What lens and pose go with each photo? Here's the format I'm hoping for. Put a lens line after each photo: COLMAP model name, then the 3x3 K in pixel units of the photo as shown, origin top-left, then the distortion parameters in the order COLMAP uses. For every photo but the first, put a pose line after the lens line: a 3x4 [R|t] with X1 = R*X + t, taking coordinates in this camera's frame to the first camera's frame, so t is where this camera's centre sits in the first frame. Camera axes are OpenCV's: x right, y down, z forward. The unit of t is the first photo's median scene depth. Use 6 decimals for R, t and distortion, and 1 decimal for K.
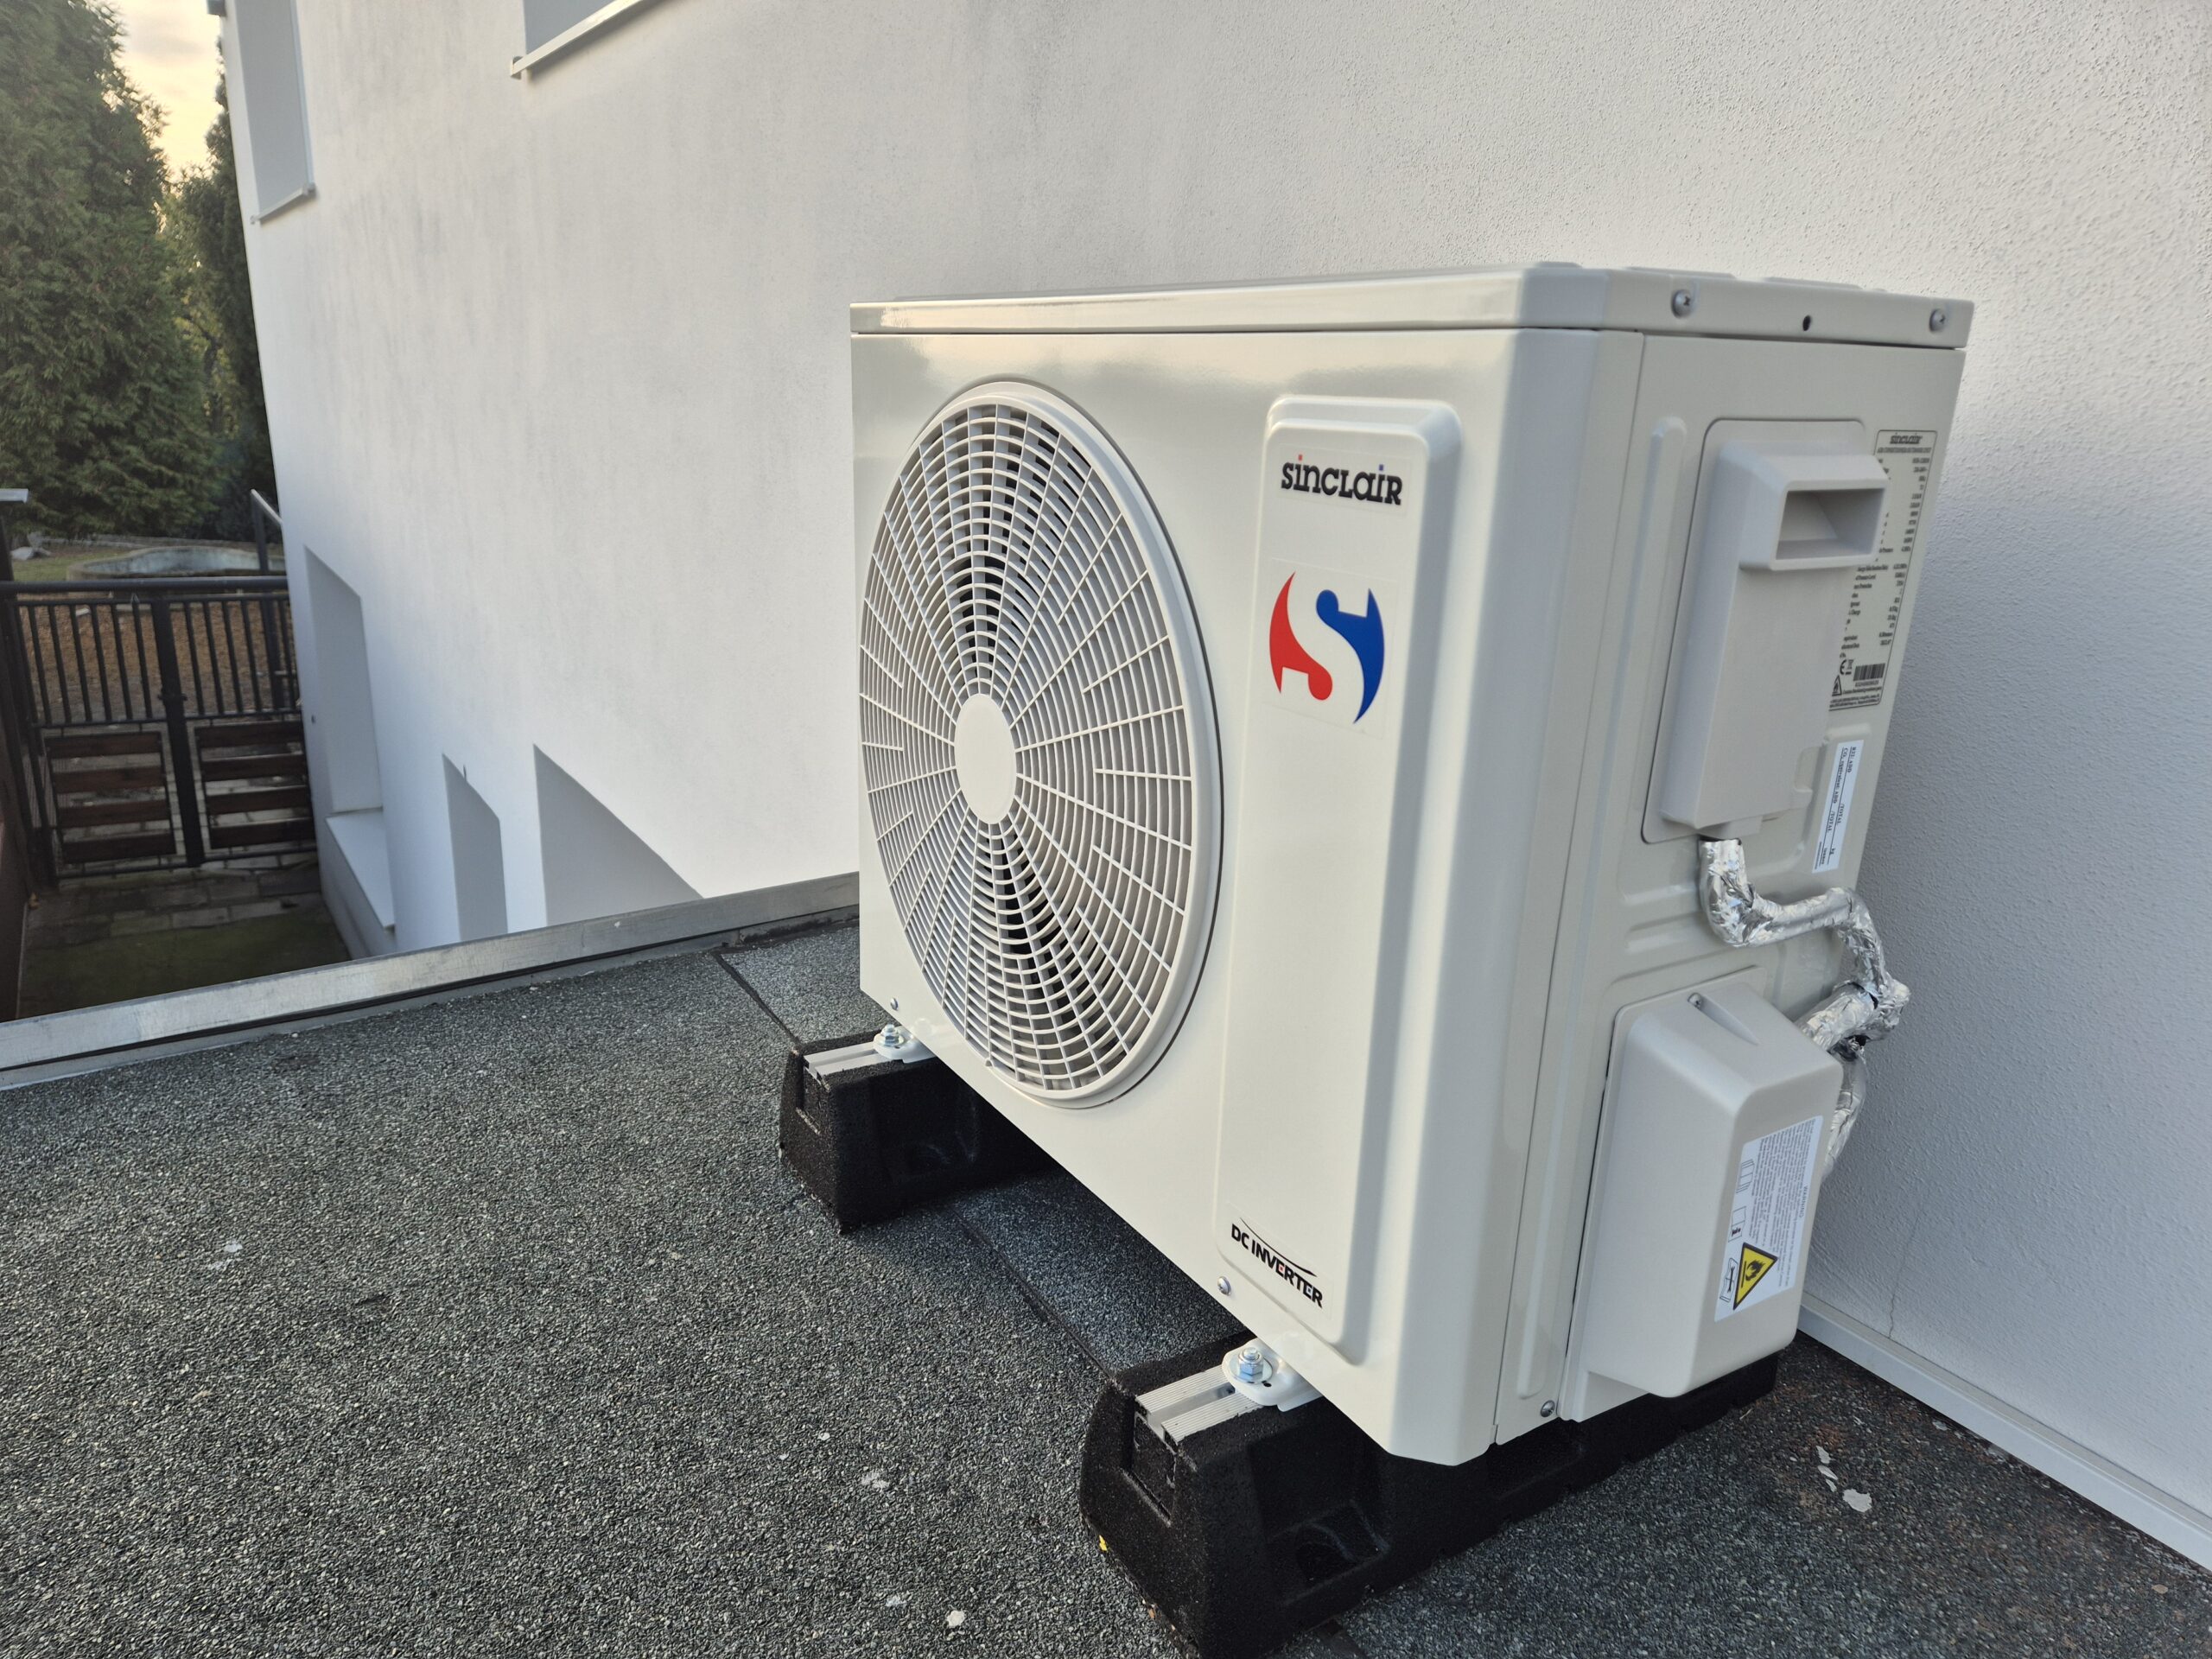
lens RADIAL K [[1499.0, 0, 1085.0], [0, 1499.0, 863.1], [0, 0, 1]] dist [0.092417, -0.084593]
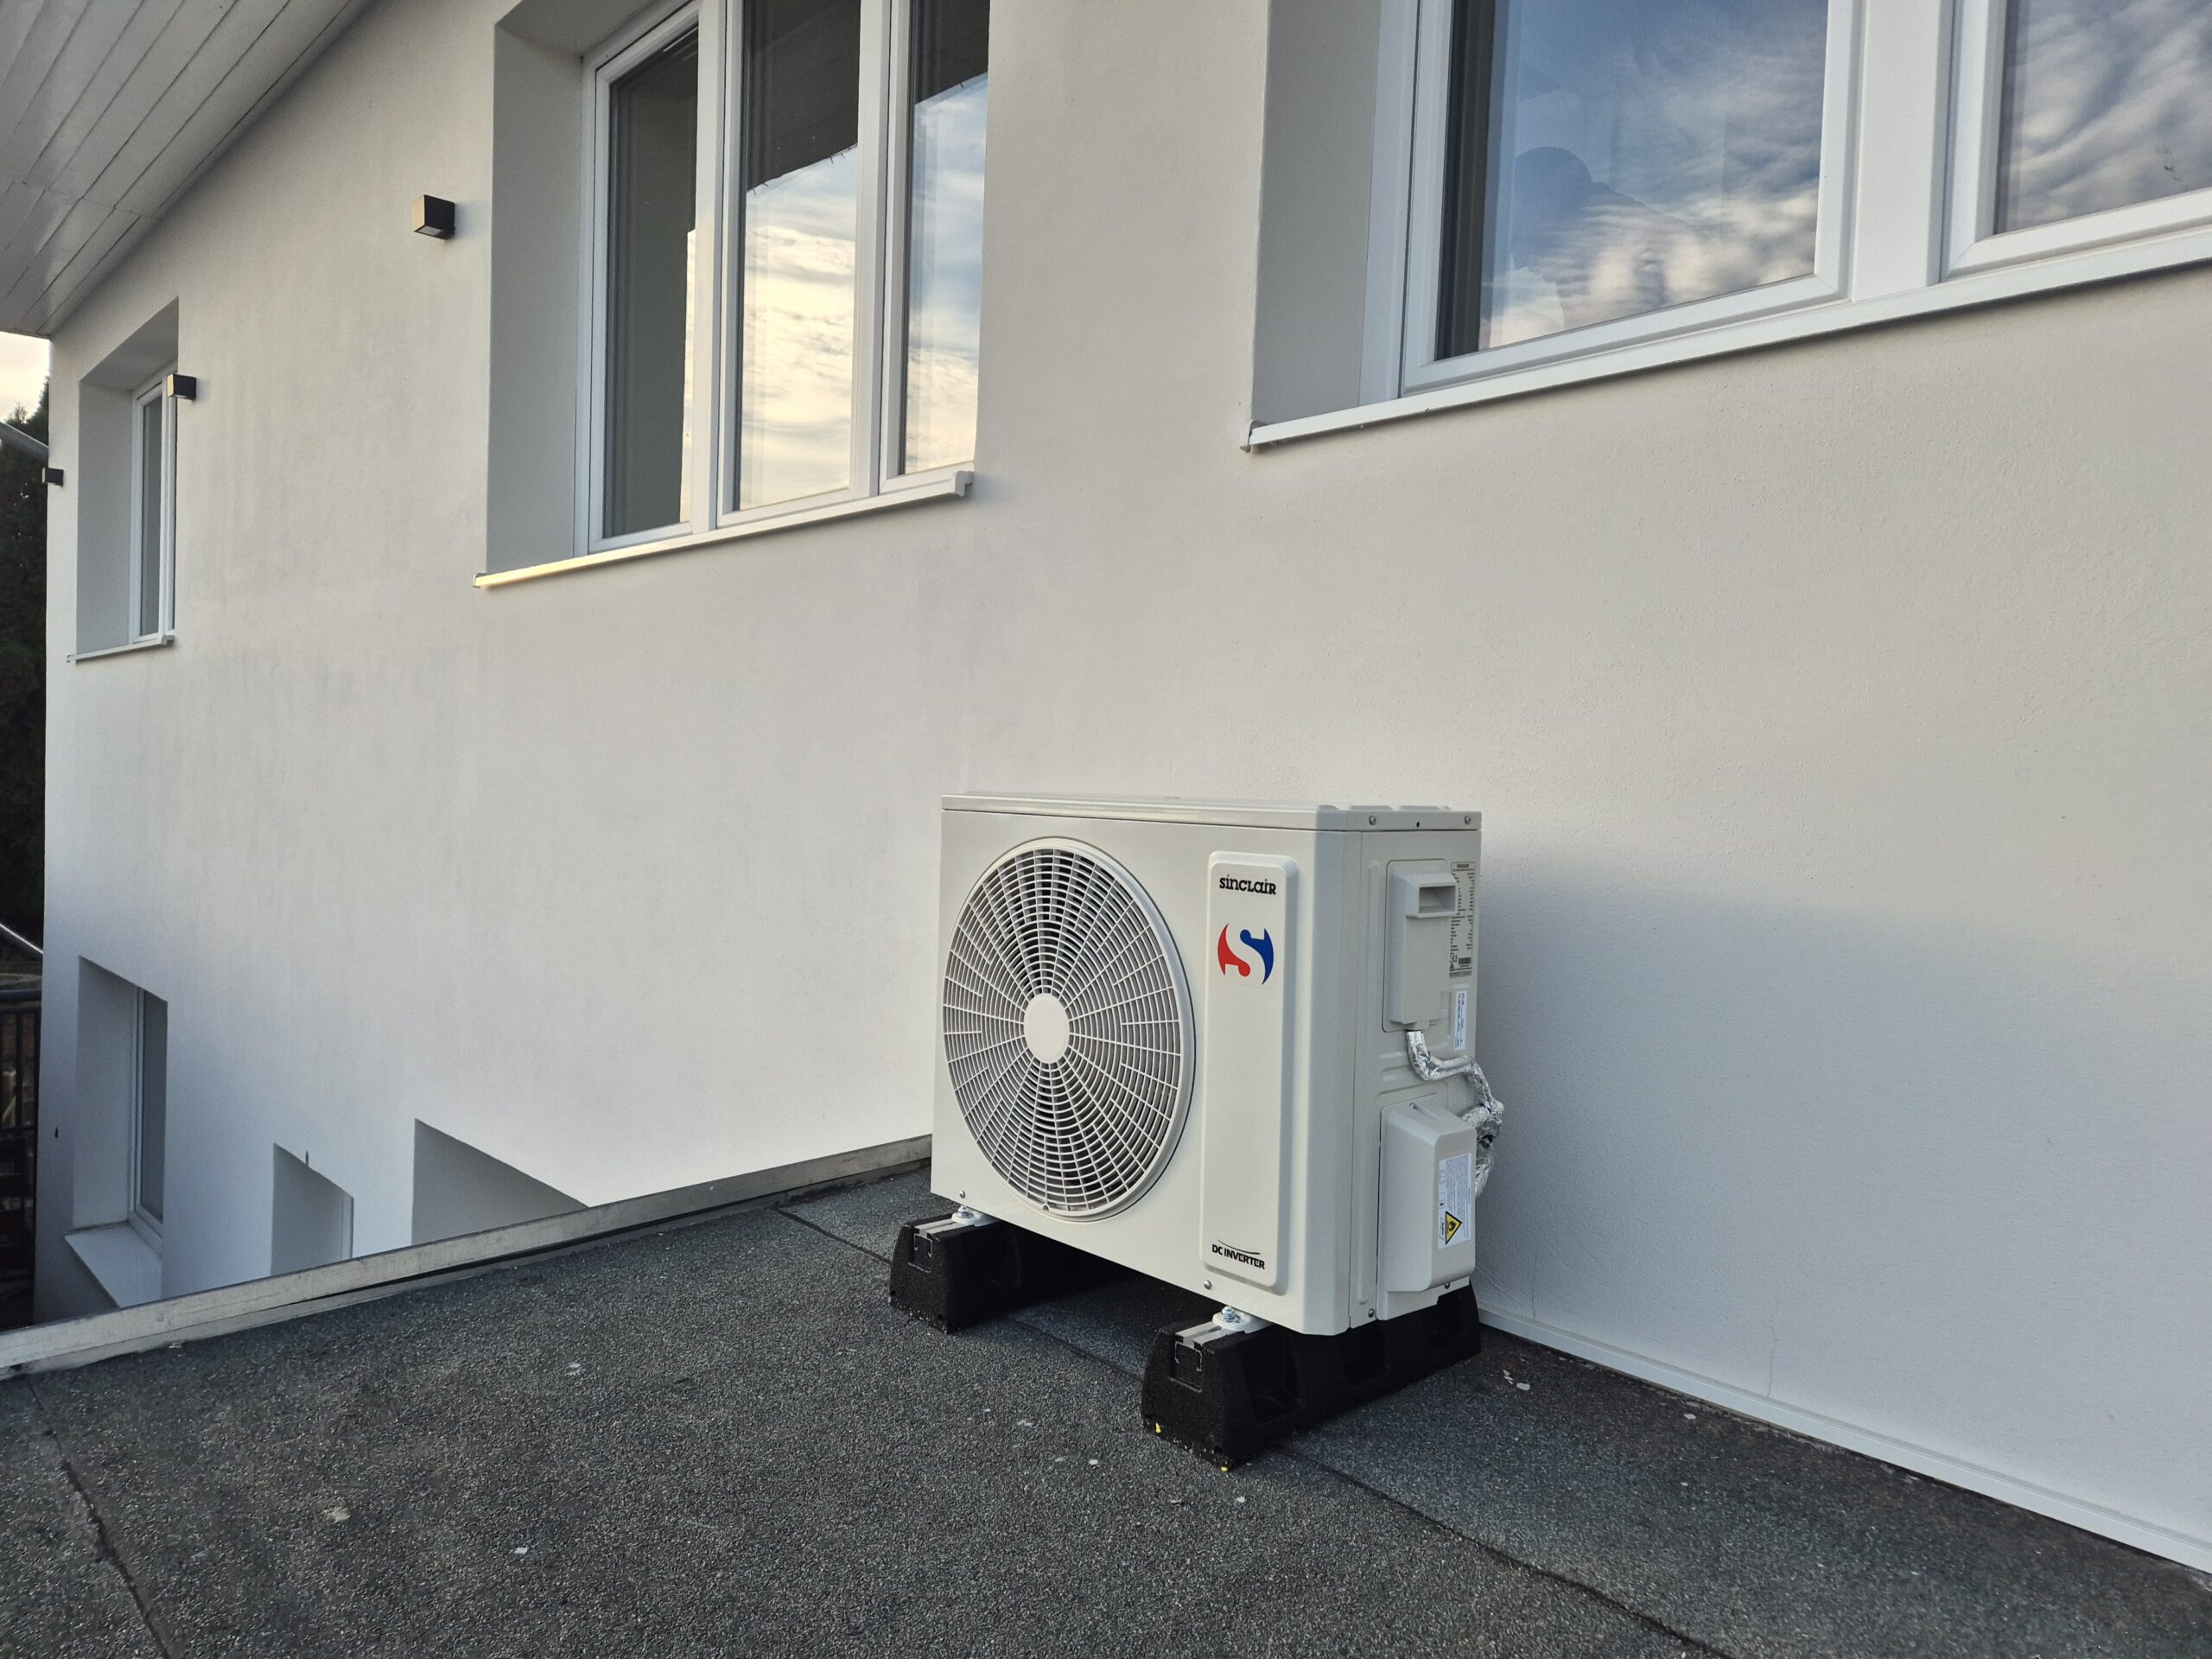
lens RADIAL K [[1501.3, 0, 1099.8], [0, 1501.3, 821.1], [0, 0, 1]] dist [0.088028, -0.087775]
pose [[0.981451, -0.013968, 0.191202, -0.445834], [0.065925, 0.961110, -0.268181, 0.237624], [-0.180020, 0.275811, 0.944204, -1.074378]]
